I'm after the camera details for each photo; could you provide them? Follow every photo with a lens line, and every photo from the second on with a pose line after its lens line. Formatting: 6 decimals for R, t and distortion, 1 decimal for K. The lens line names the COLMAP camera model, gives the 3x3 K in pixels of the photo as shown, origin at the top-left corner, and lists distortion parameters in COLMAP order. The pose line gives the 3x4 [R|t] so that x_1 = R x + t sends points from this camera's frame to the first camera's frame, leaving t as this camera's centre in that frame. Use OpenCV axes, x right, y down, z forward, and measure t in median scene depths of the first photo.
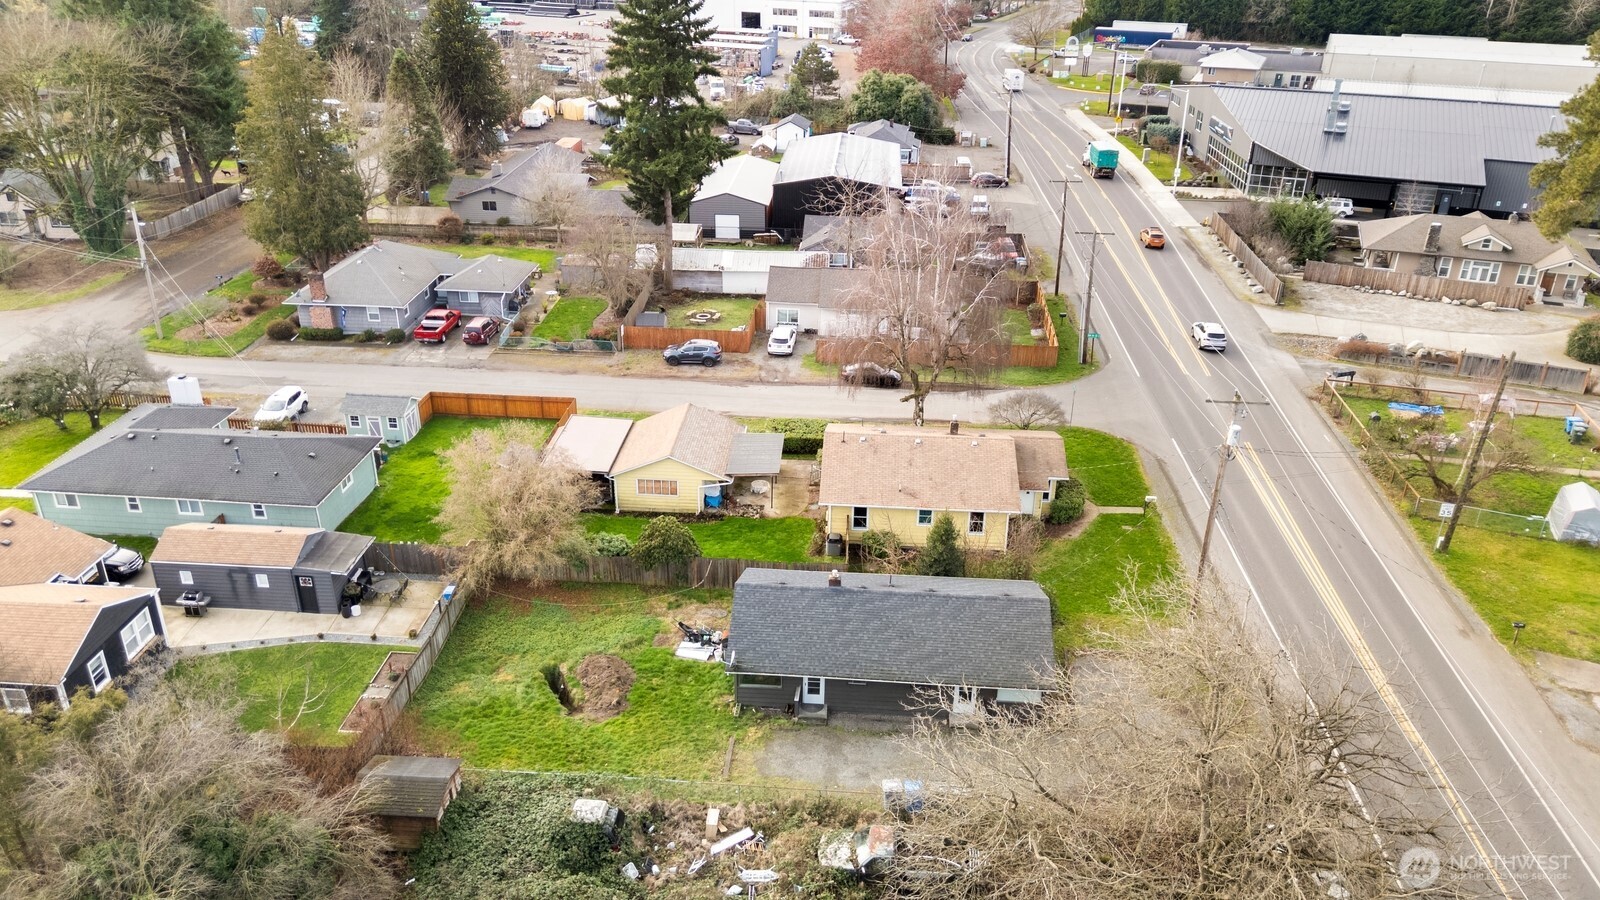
lens RADIAL K [[1157.6, 0, 796.7], [0, 1157.6, 444.8], [0, 0, 1]] dist [0.079554, -0.075699]
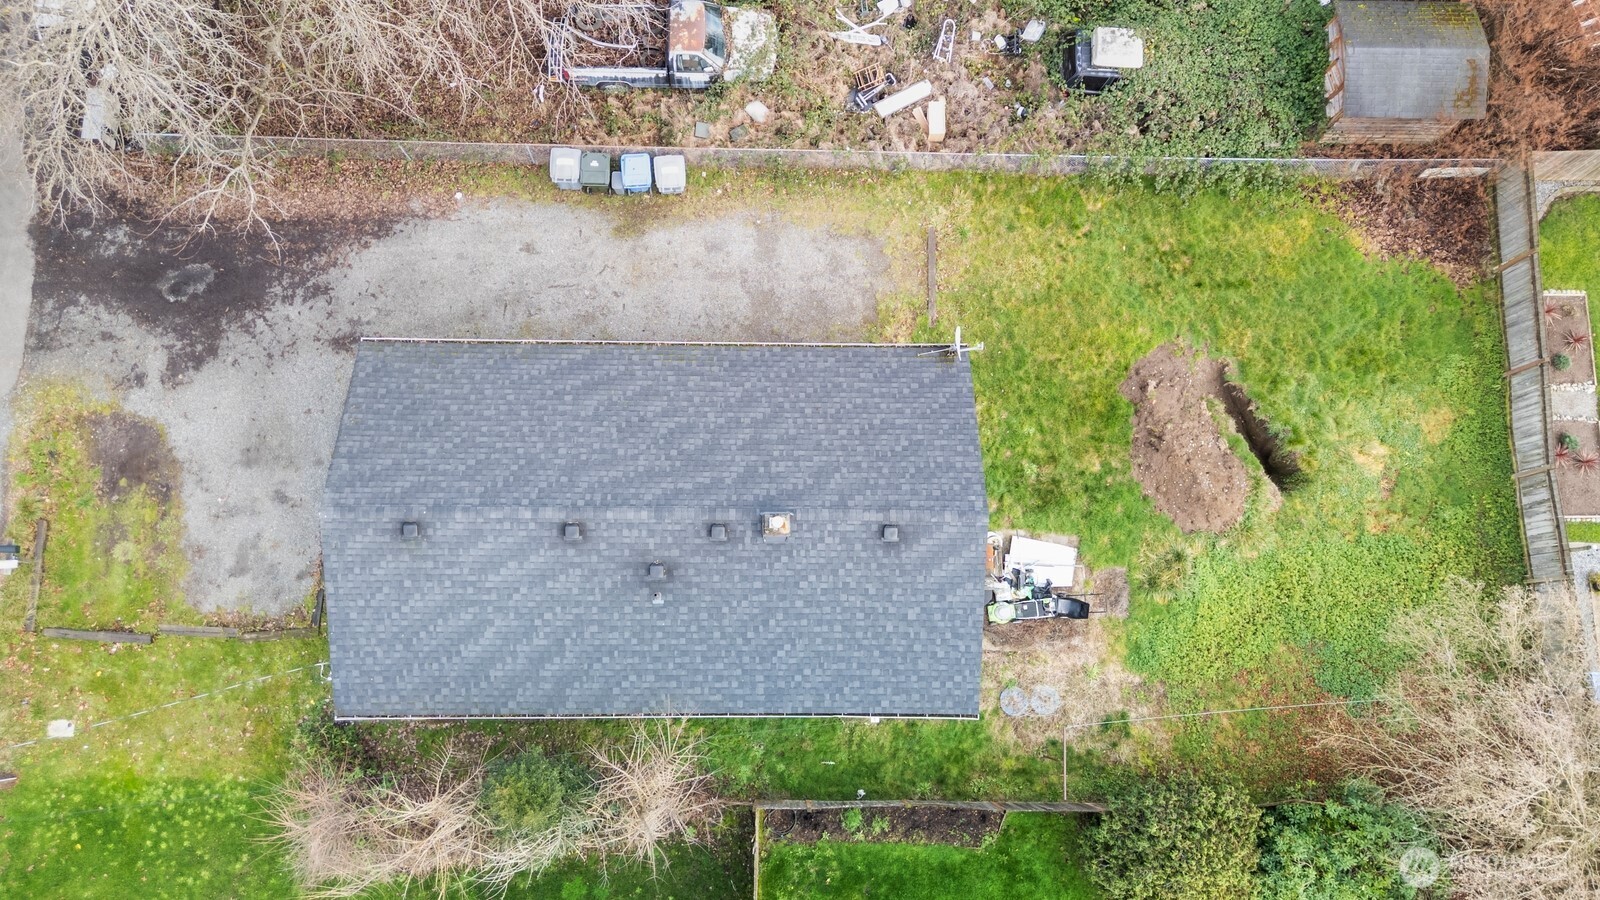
lens RADIAL K [[1218.3, 0, 796.5], [0, 1218.3, 449.6], [0, 0, 1]] dist [0.038454, -0.029391]
pose [[-0.996888, 0.063562, -0.046629, 0.035865], [-0.061374, -0.254572, 0.965104, -0.269142], [0.049474, 0.964963, 0.257681, 0.655174]]
